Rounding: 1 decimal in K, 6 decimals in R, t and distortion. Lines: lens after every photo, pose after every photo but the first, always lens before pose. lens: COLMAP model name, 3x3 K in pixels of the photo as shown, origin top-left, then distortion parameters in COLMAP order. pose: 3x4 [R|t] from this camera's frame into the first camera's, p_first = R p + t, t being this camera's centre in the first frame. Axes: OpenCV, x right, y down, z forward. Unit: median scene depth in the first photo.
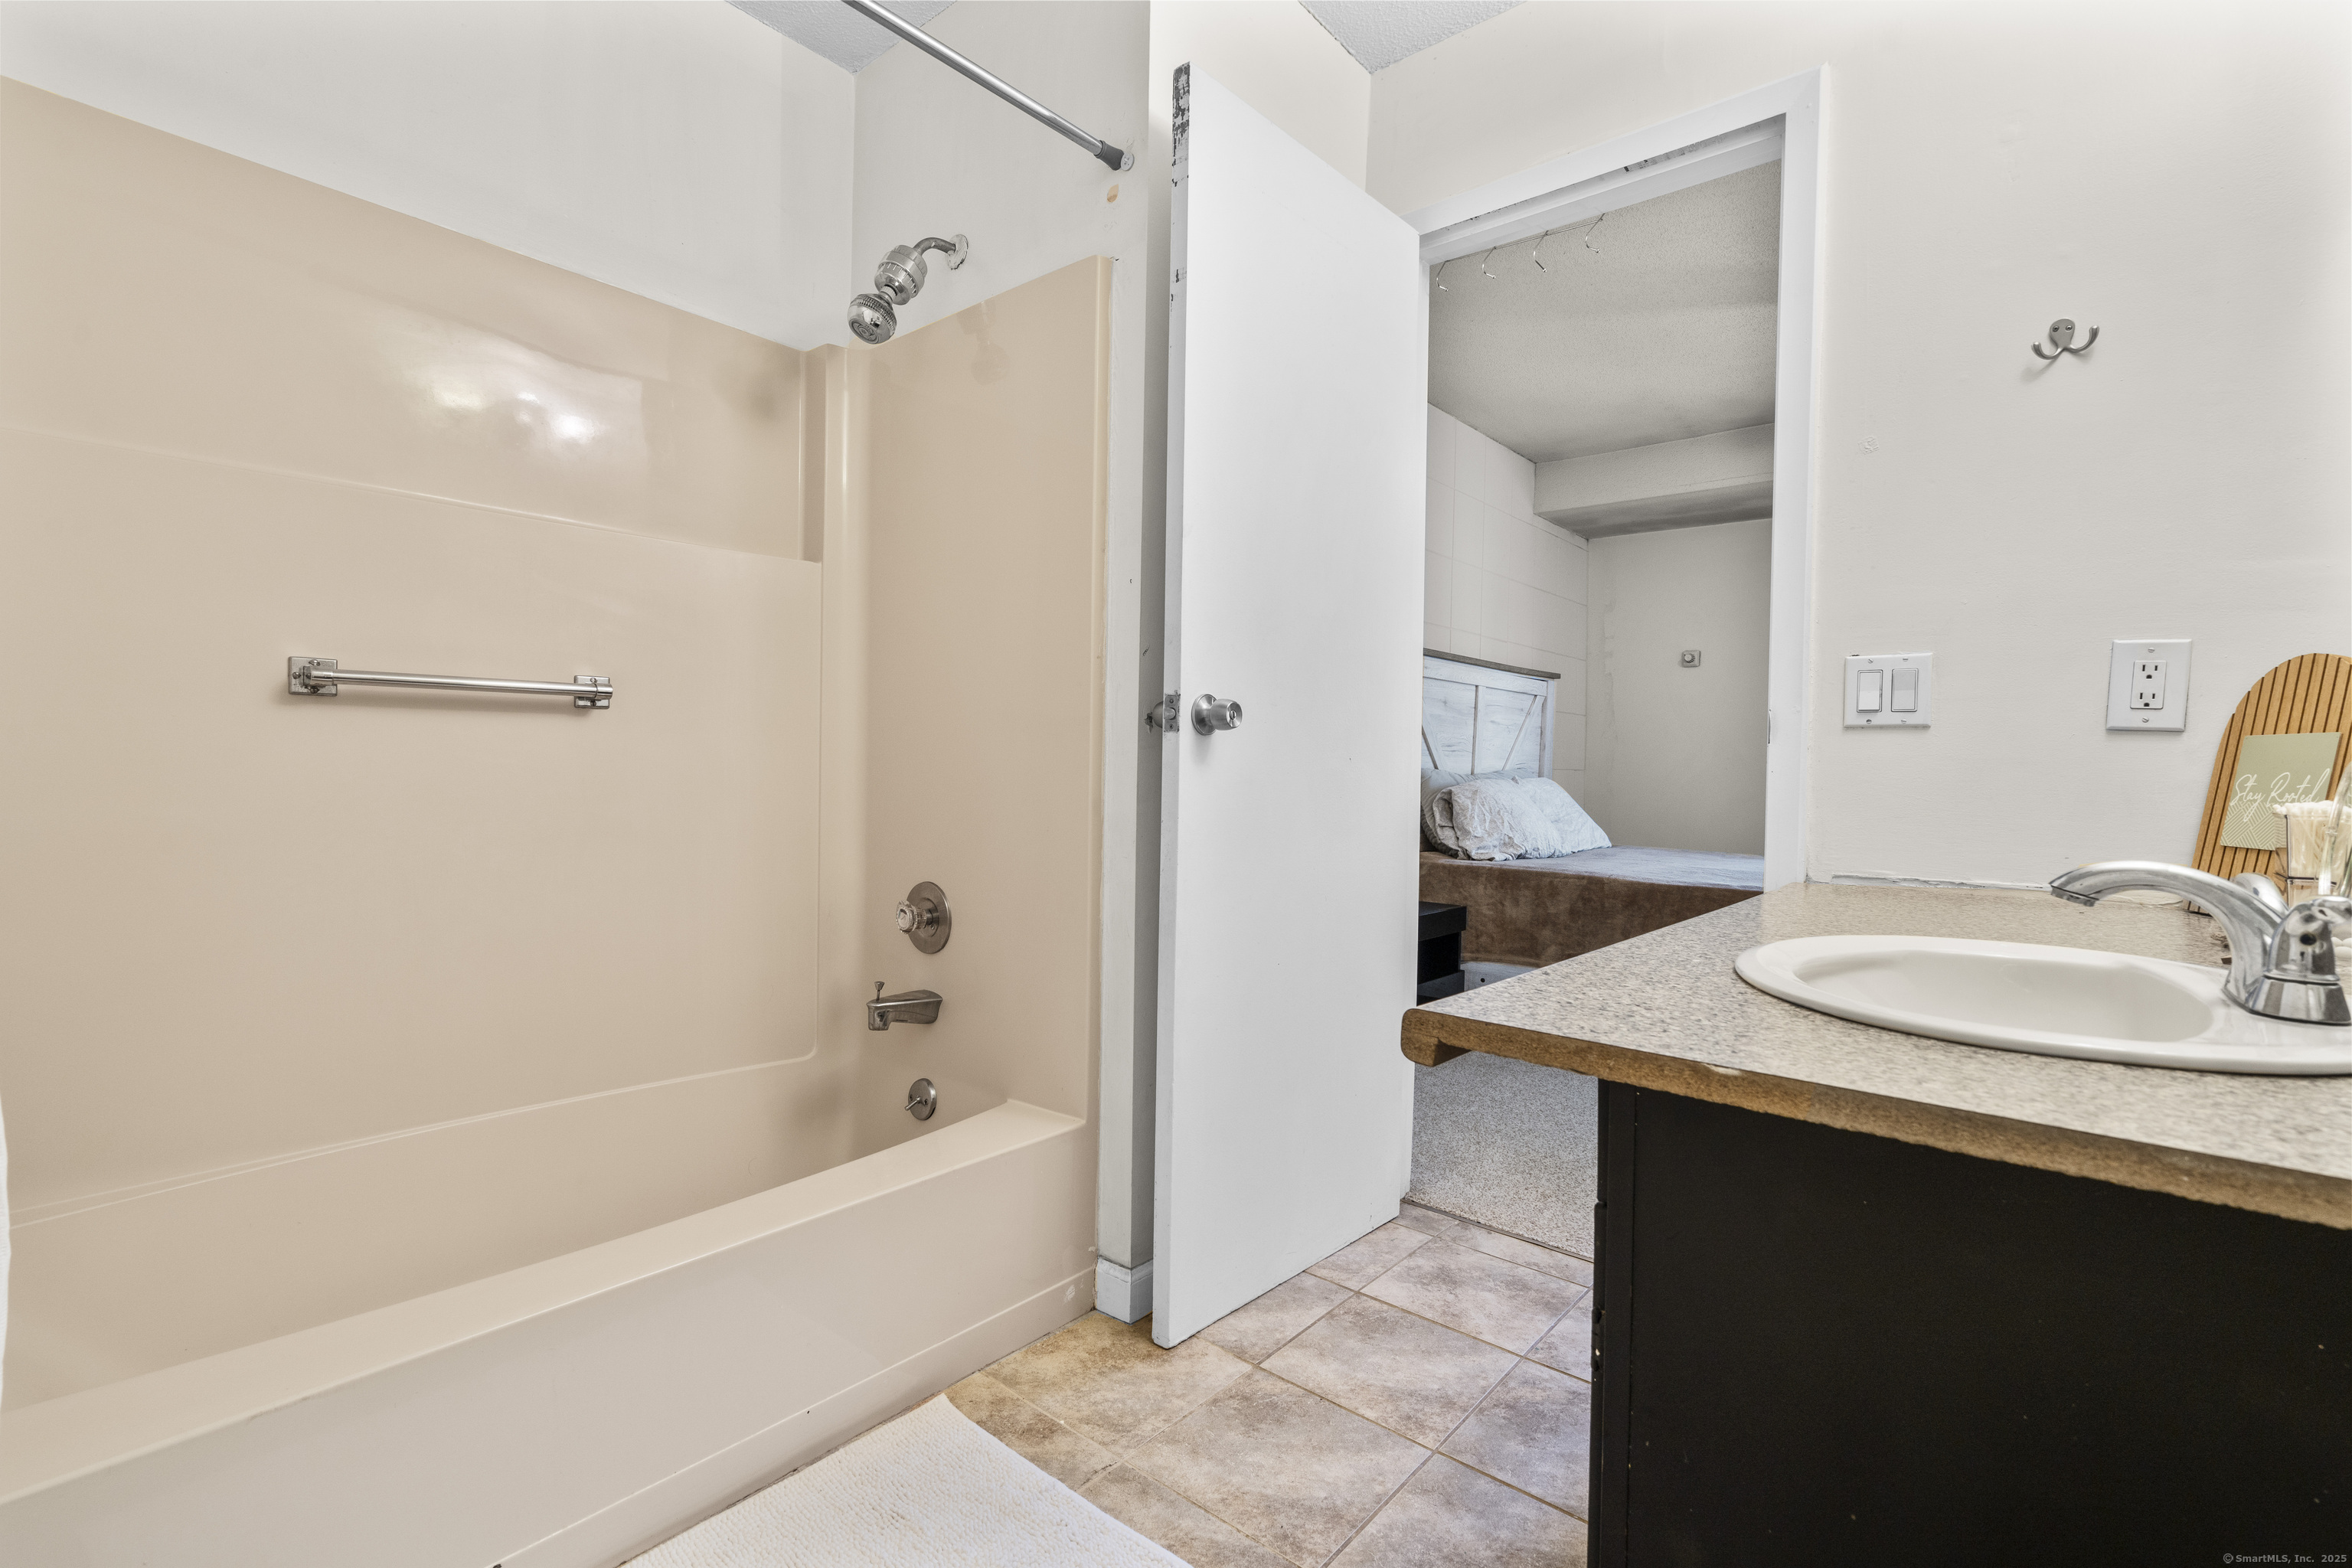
lens RADIAL K [[1063.6, 0, 1179.9], [0, 1063.6, 776.8], [0, 0, 1]] dist [-0.000755, 0.000508]
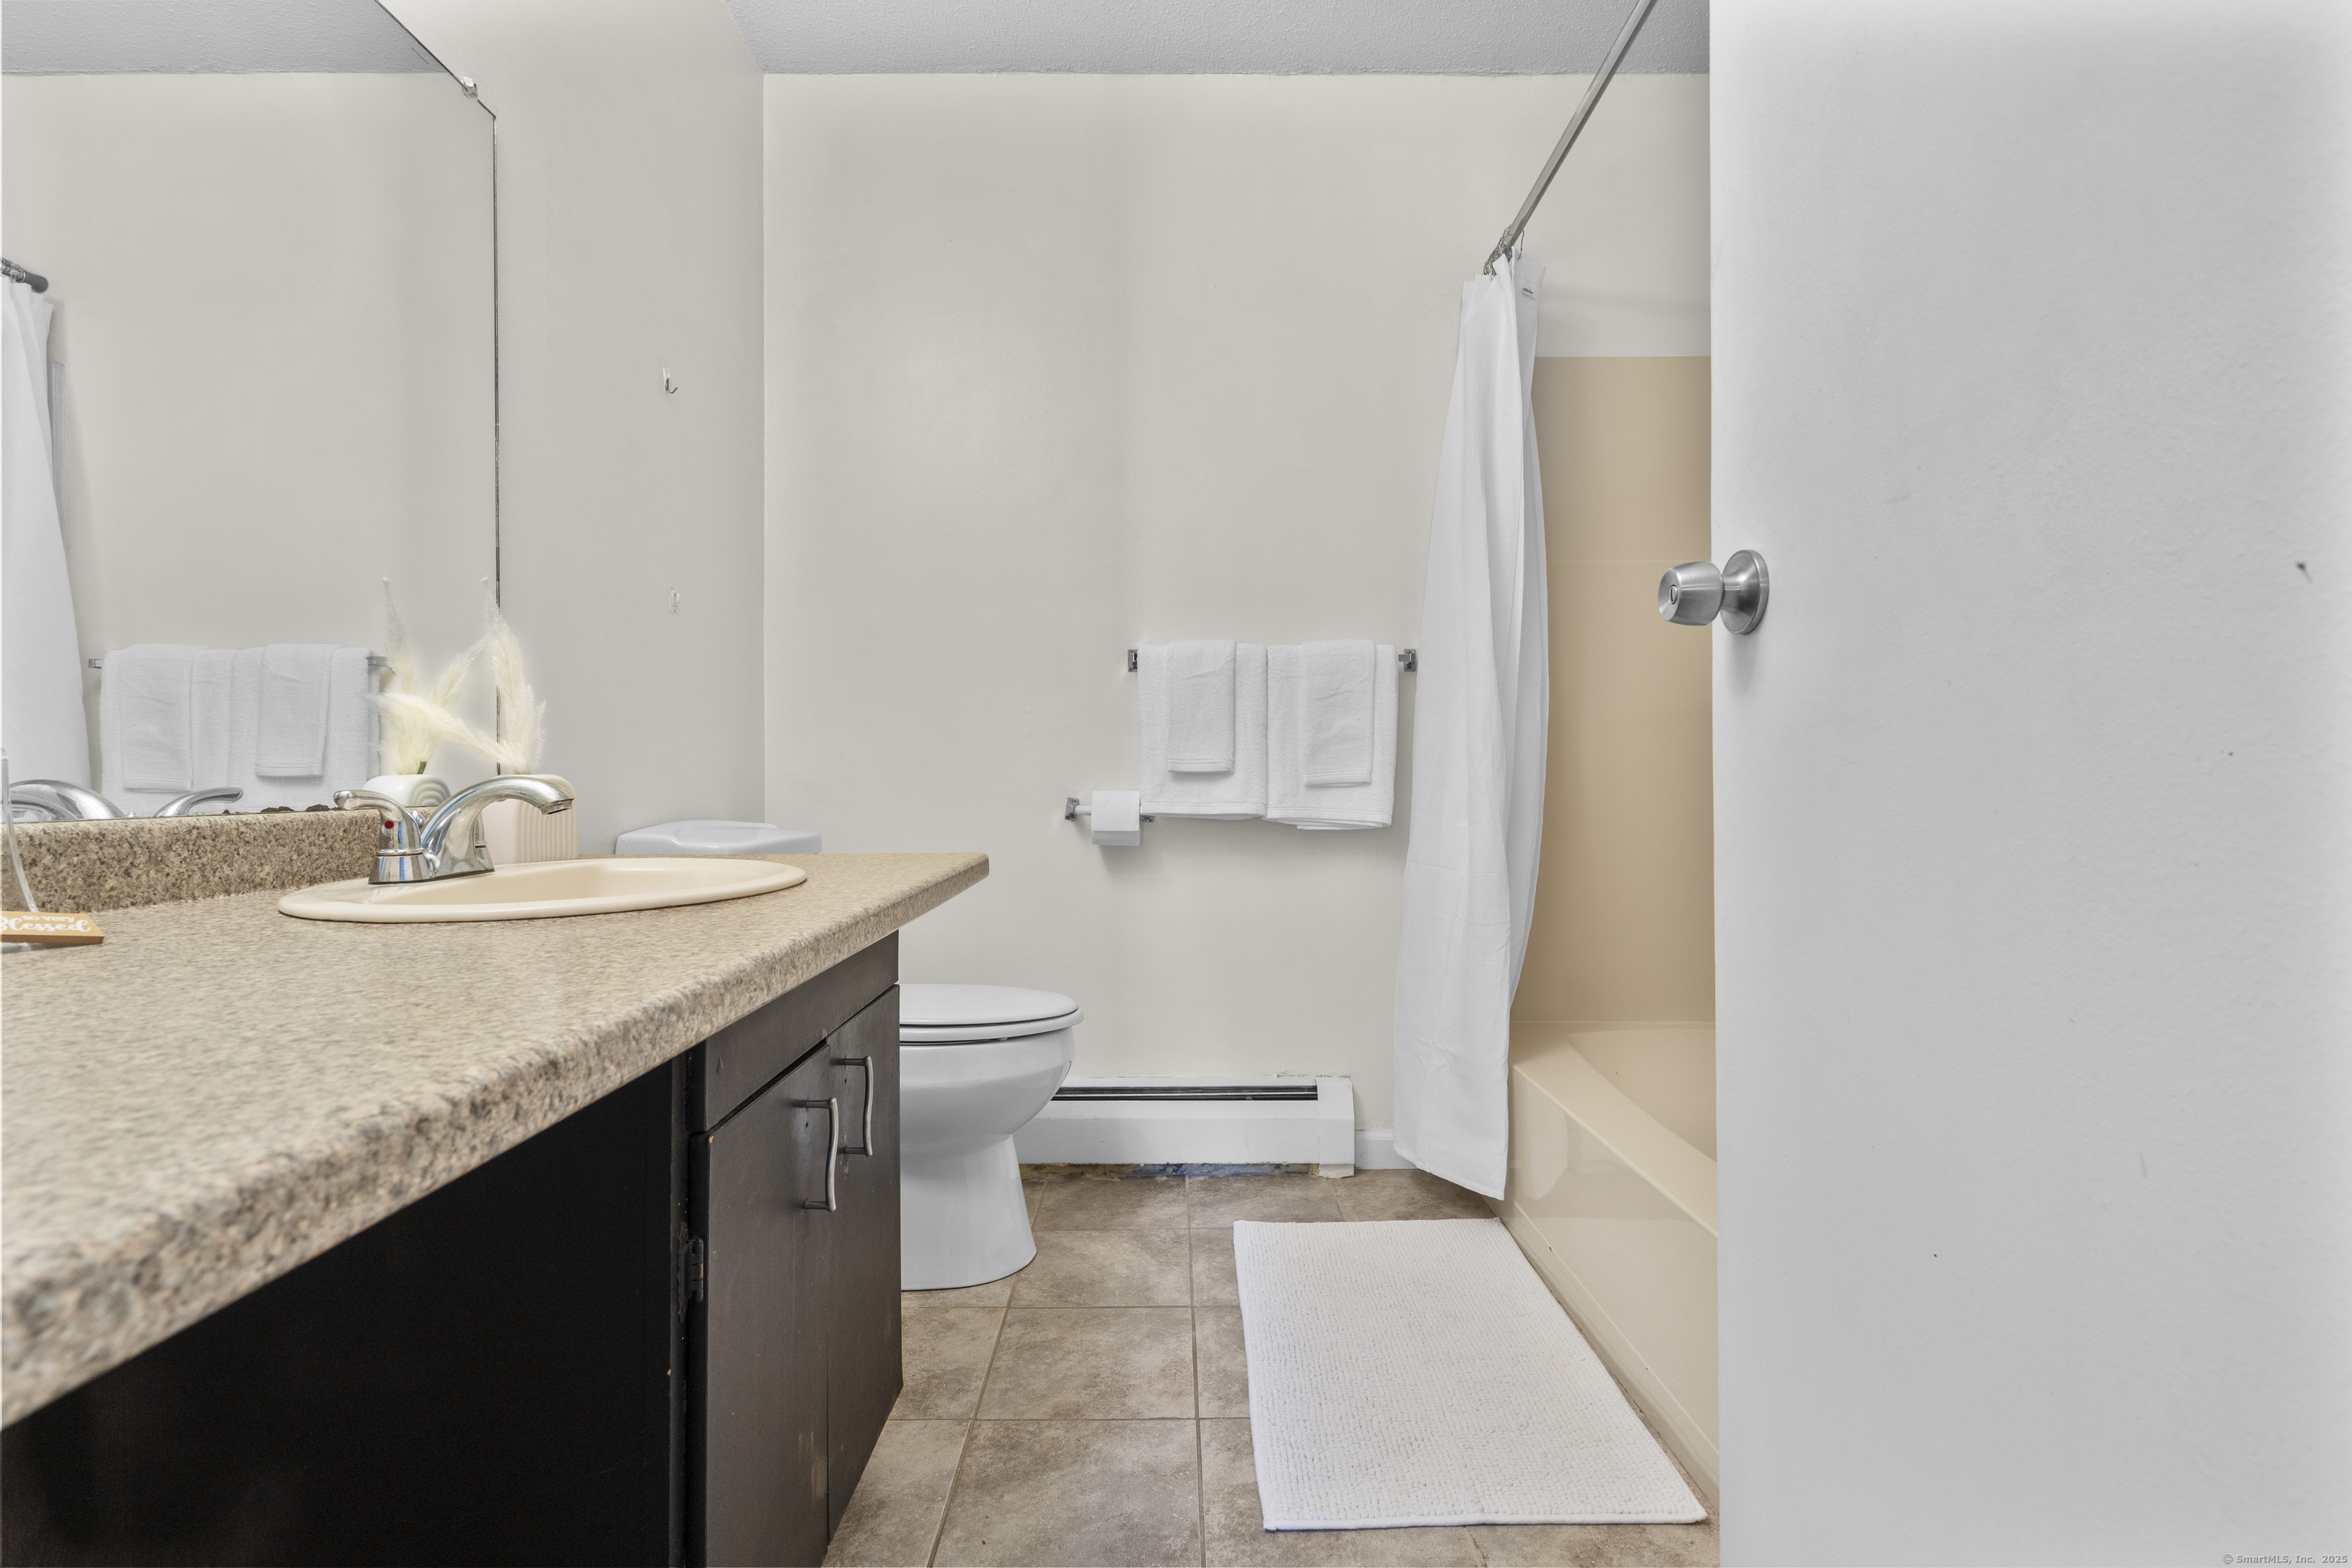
lens RADIAL K [[1063.6, 0, 1179.9], [0, 1063.6, 776.8], [0, 0, 1]] dist [-0.000755, 0.000508]
pose [[-0.754530, -0.013383, -0.656130, 0.812708], [-0.011154, 0.999909, -0.007568, 0.038996], [0.656171, 0.001608, -0.754610, 1.604484]]
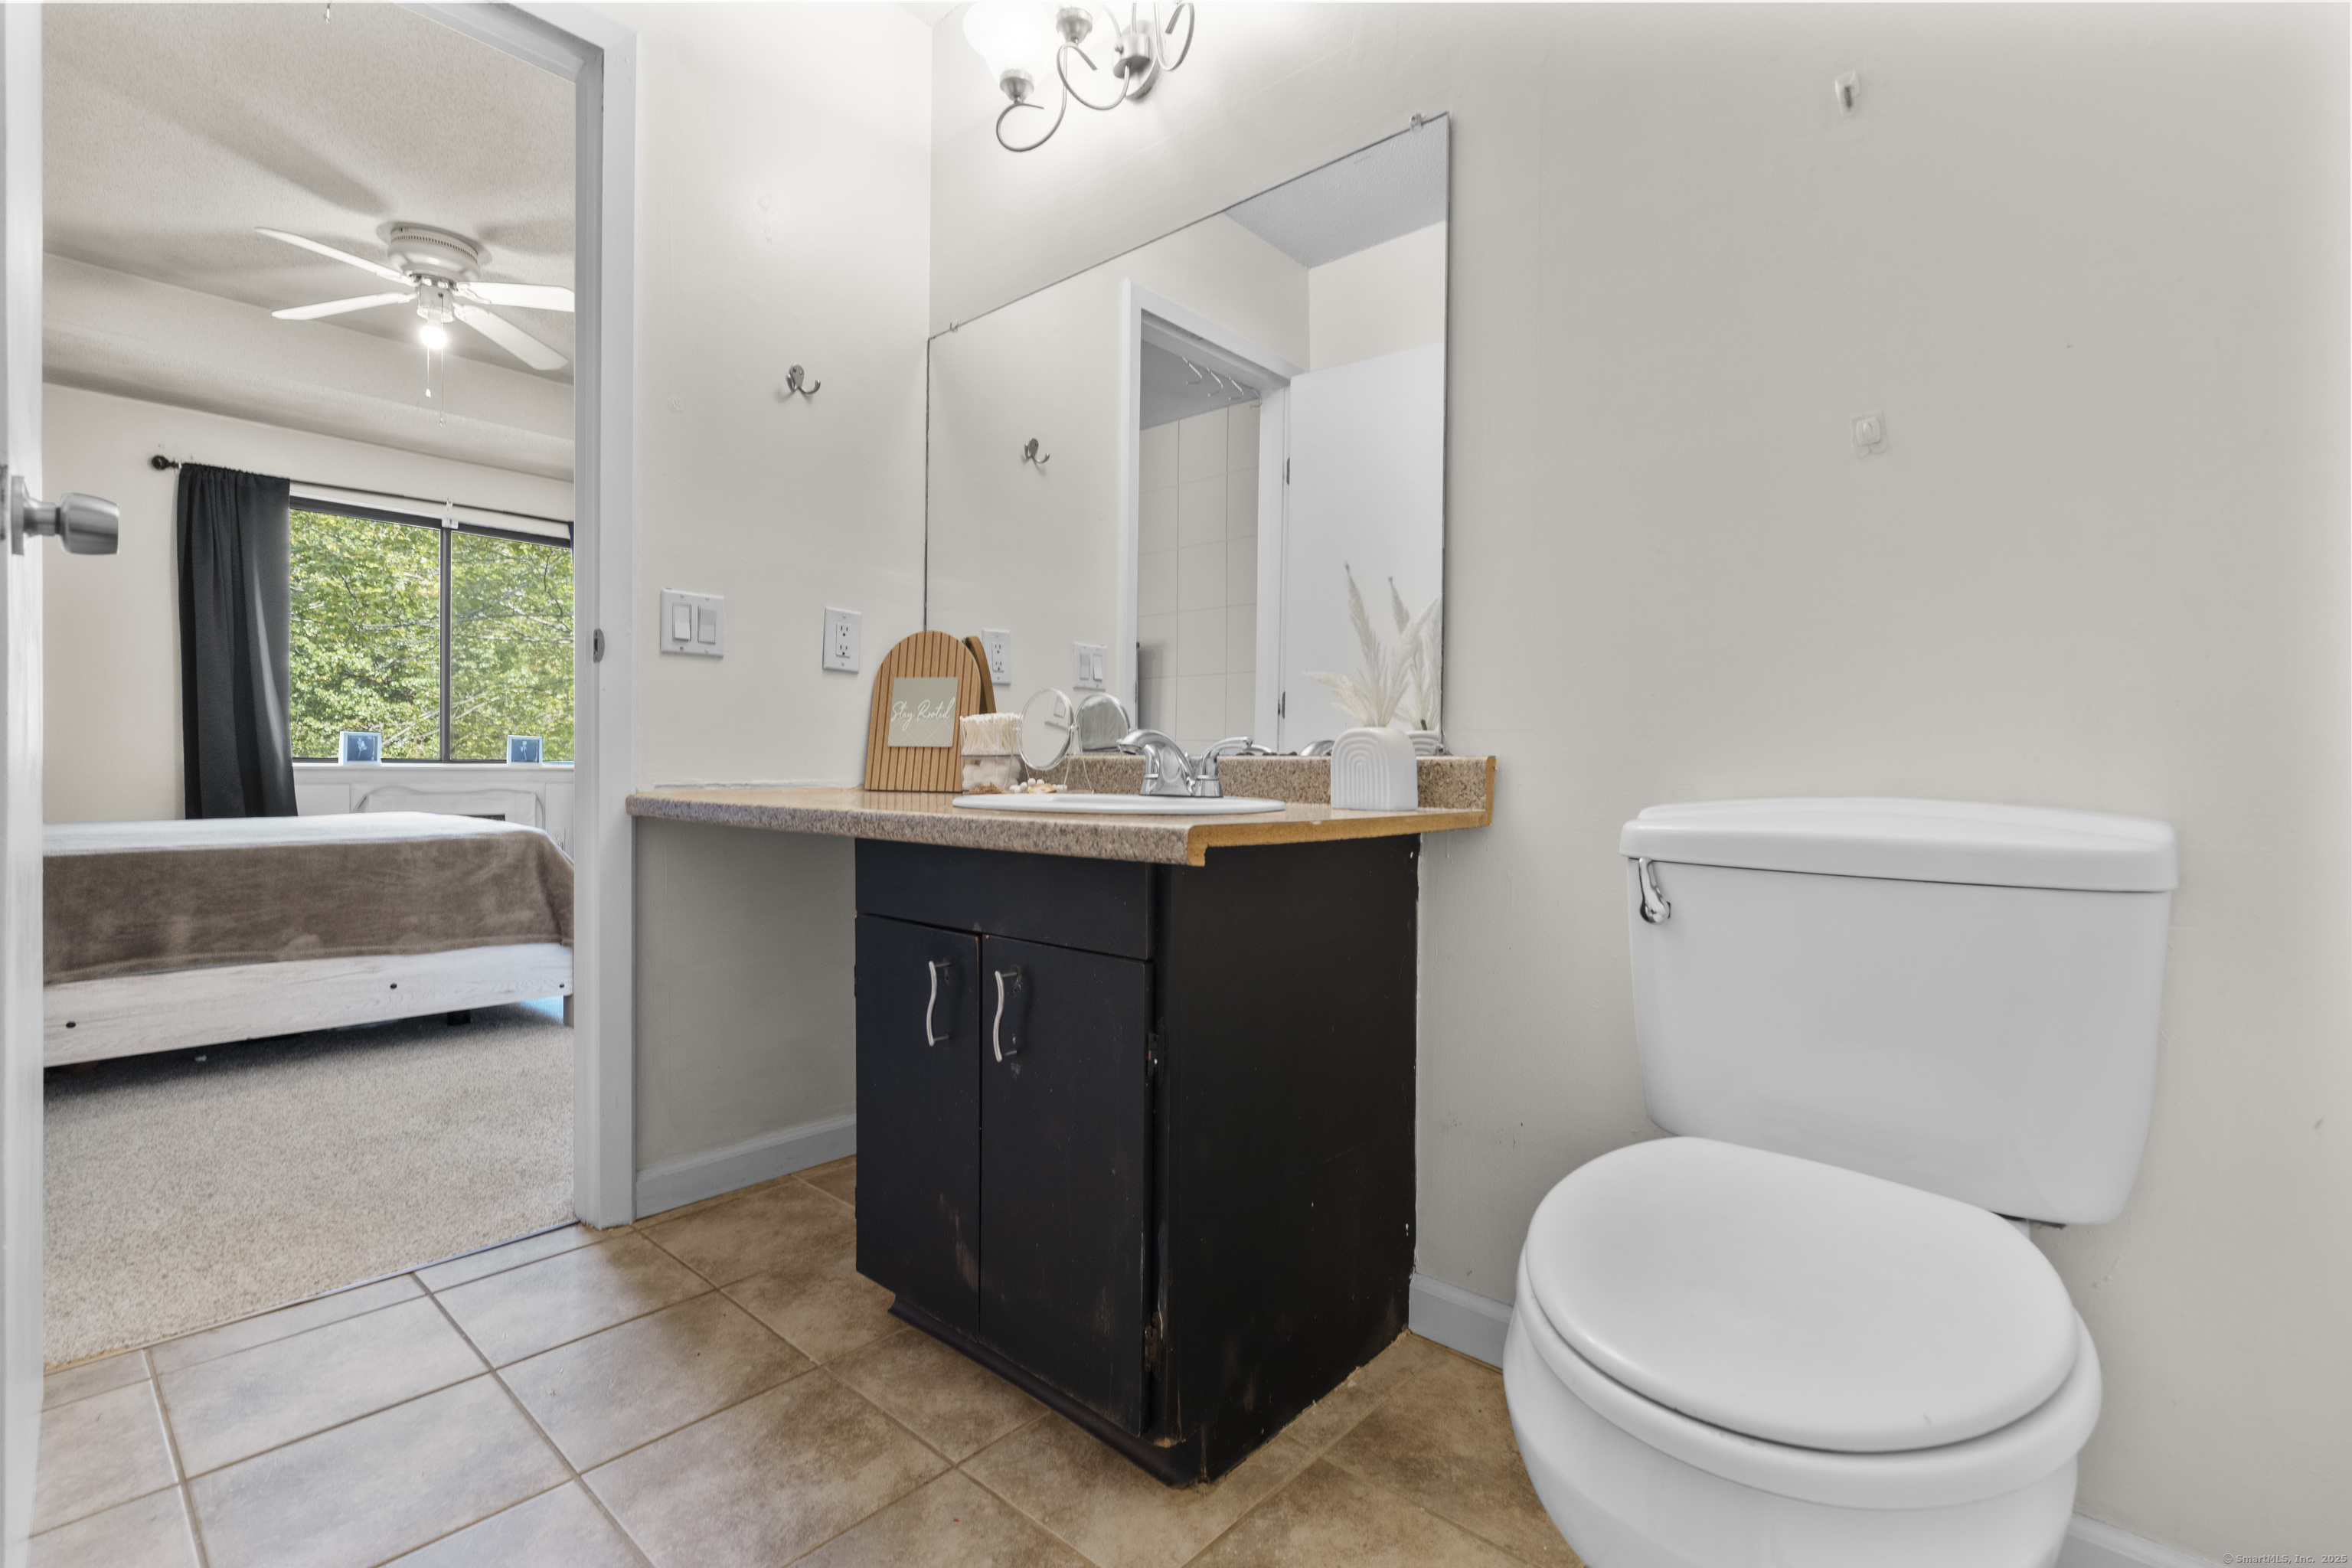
lens RADIAL K [[1063.6, 0, 1179.9], [0, 1063.6, 776.8], [0, 0, 1]] dist [-0.000755, 0.000508]
pose [[0.018067, -0.028417, 0.999433, -0.556120], [-0.000151, 0.999596, 0.028424, 0.060207], [-0.999837, -0.000665, 0.018056, 0.500805]]
